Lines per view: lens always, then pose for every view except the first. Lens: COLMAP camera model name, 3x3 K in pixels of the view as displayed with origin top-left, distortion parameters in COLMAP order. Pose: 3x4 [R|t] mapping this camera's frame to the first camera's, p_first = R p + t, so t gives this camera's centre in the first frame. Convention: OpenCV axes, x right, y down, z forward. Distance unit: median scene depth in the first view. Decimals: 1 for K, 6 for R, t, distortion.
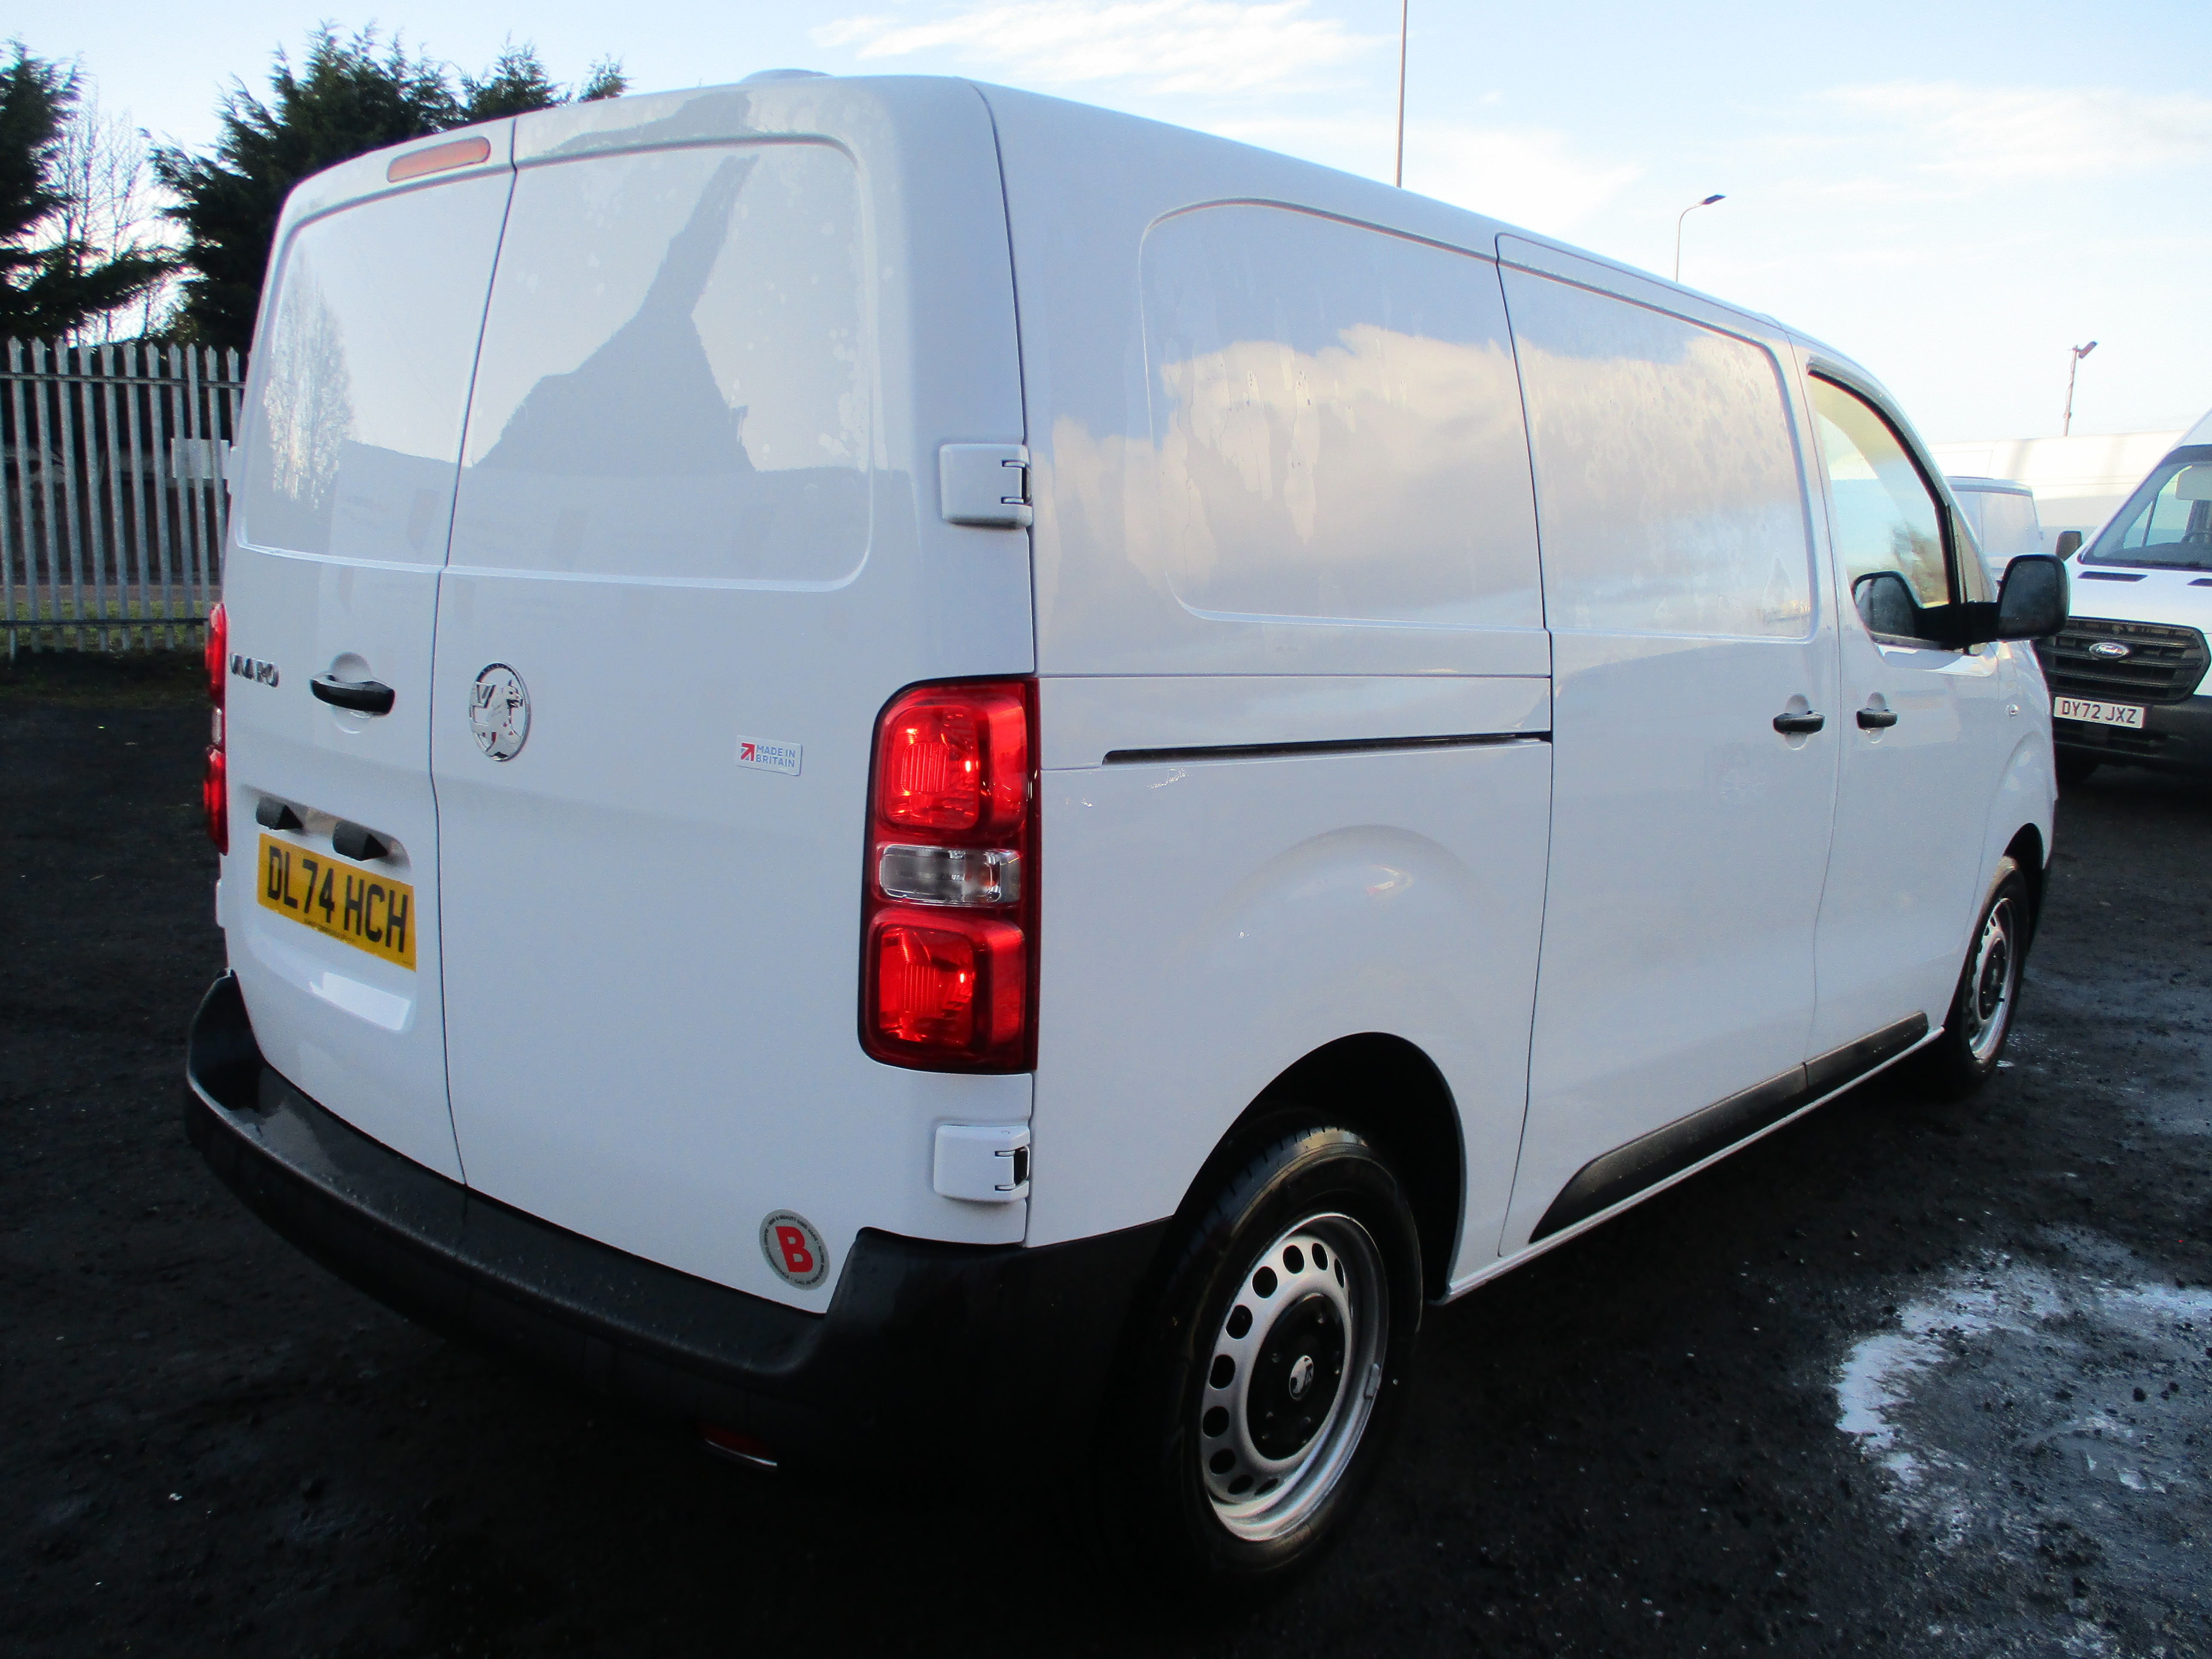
lens RADIAL K [[1819.2, 0, 1104.6], [0, 1819.2, 832.6], [0, 0, 1]] dist [0.000899, -0.000832]
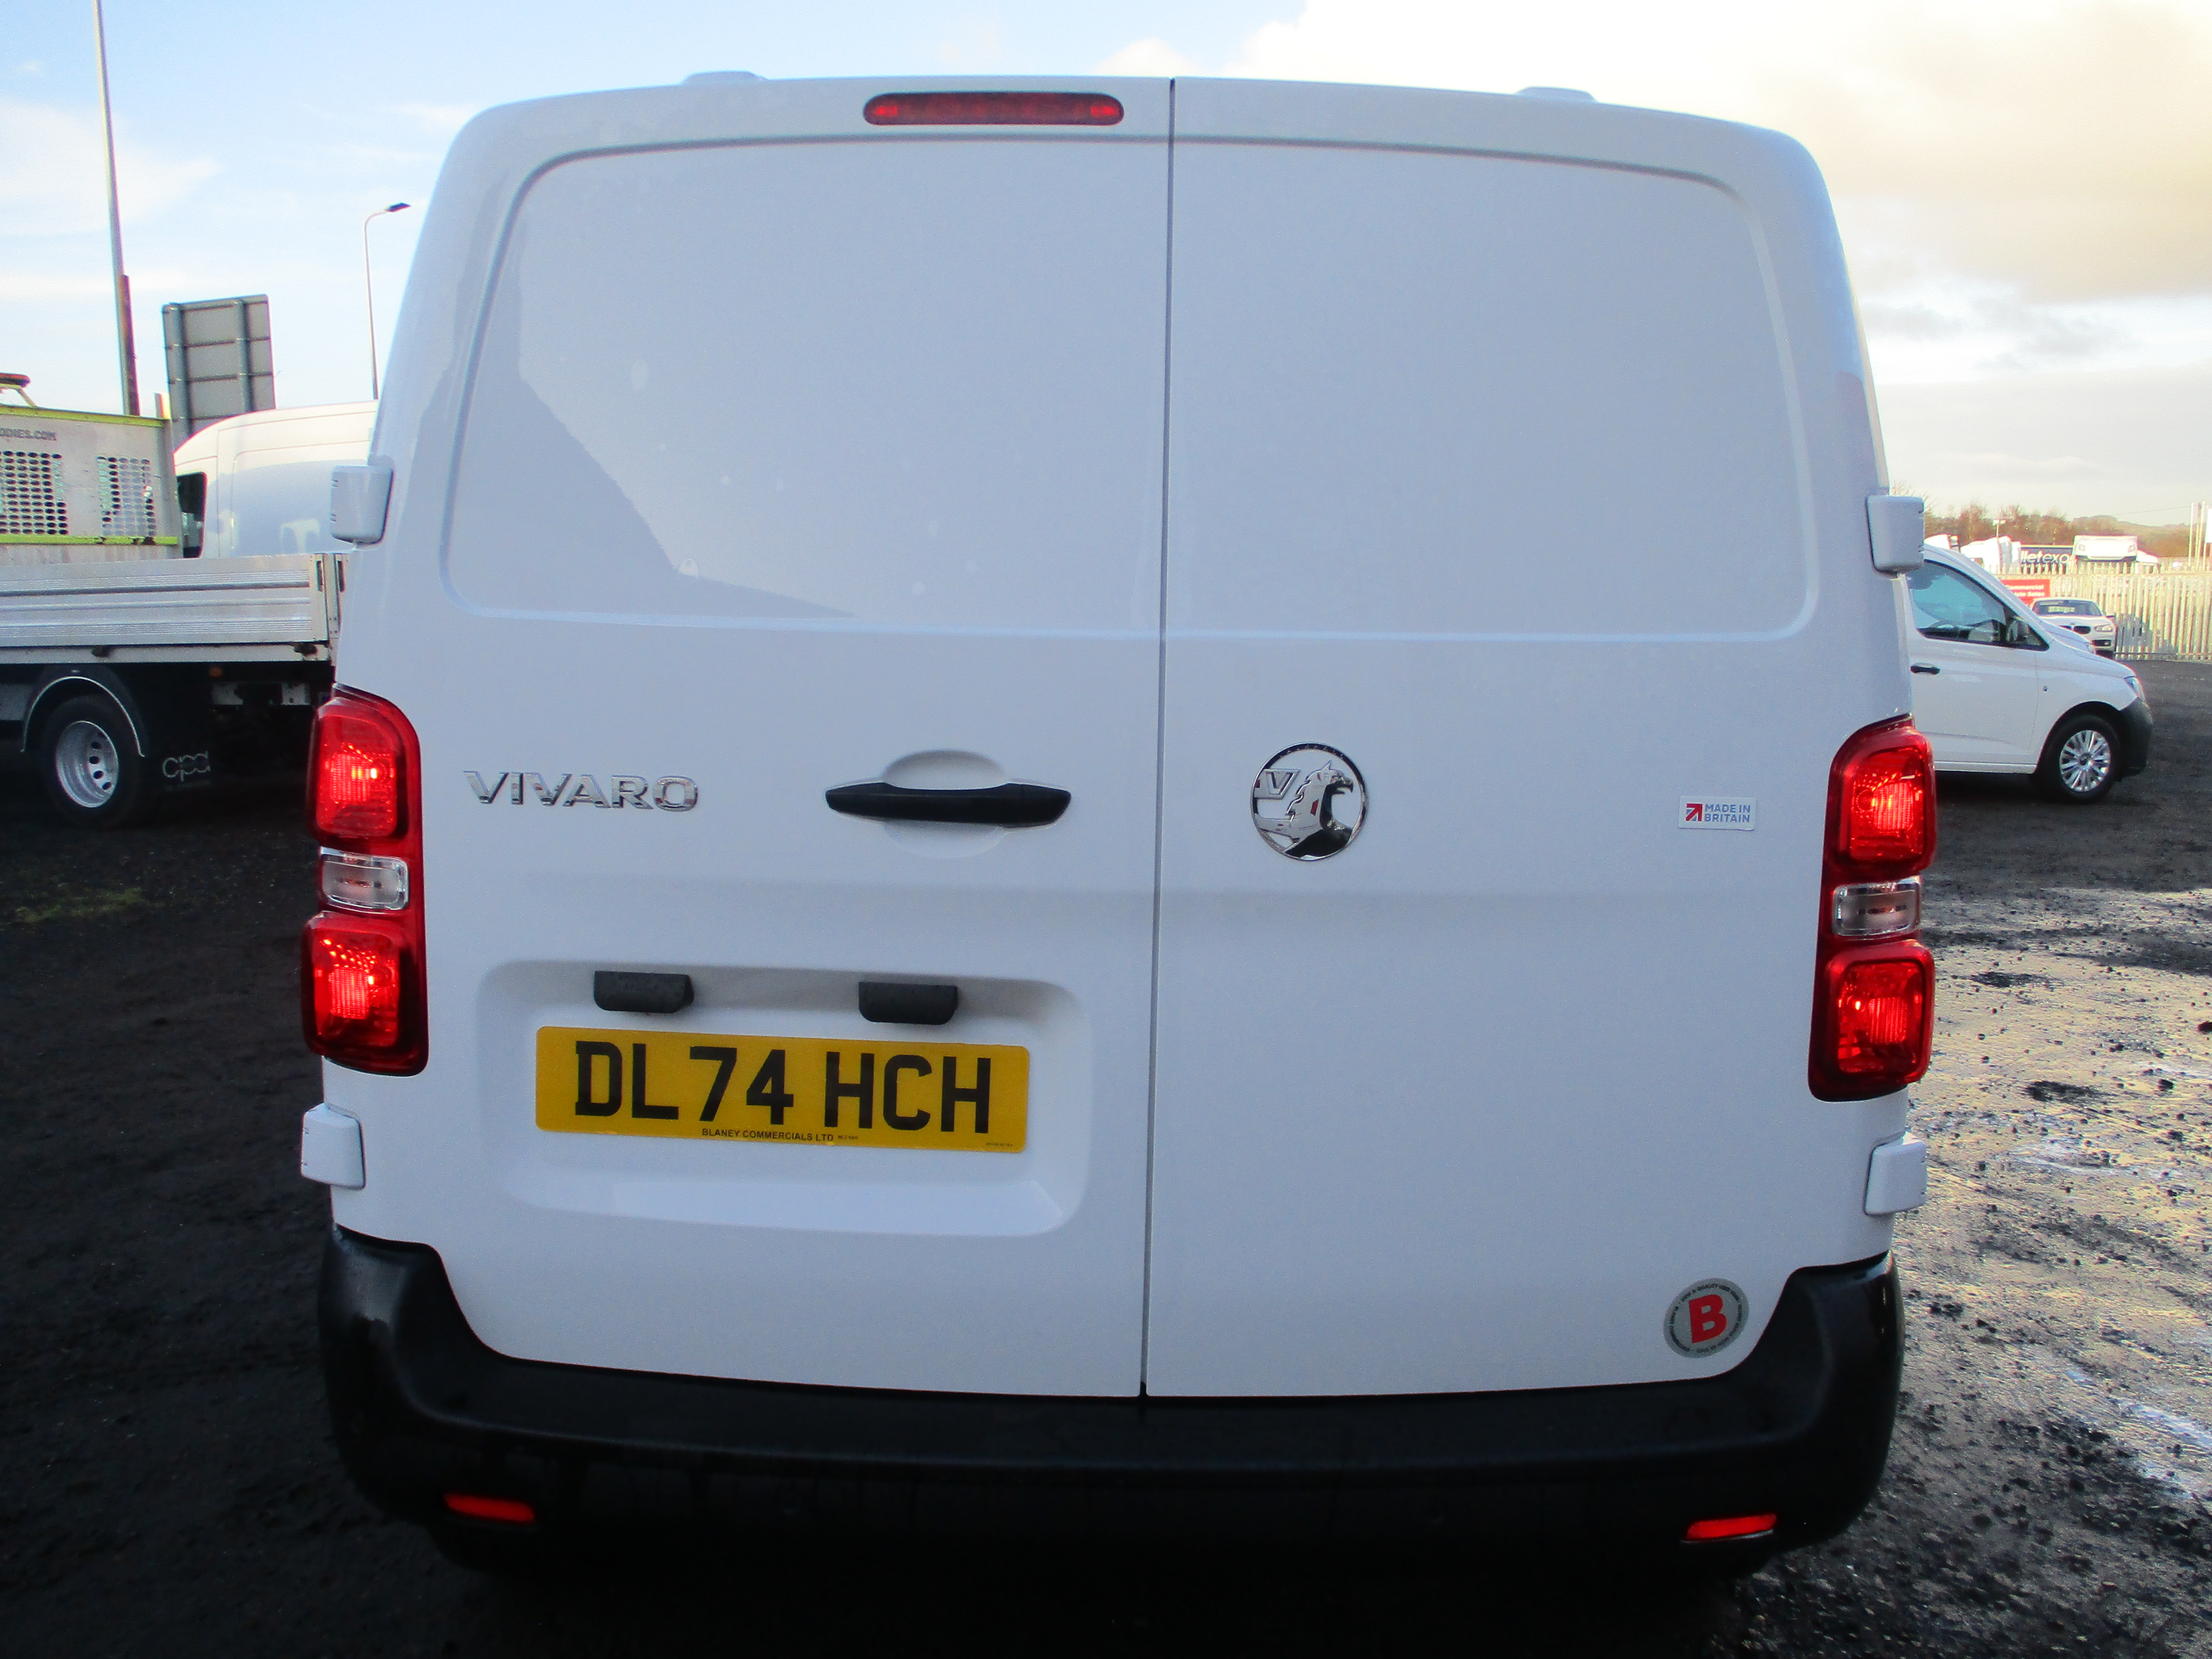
lens RADIAL K [[1819.2, 0, 1107.7], [0, 1819.2, 819.4], [0, 0, 1]] dist [0.000899, -0.000832]
pose [[0.739400, -0.103068, 0.665330, -0.811001], [0.111763, 0.993292, 0.029668, -0.079031], [-0.663925, 0.052423, 0.745960, 0.373700]]
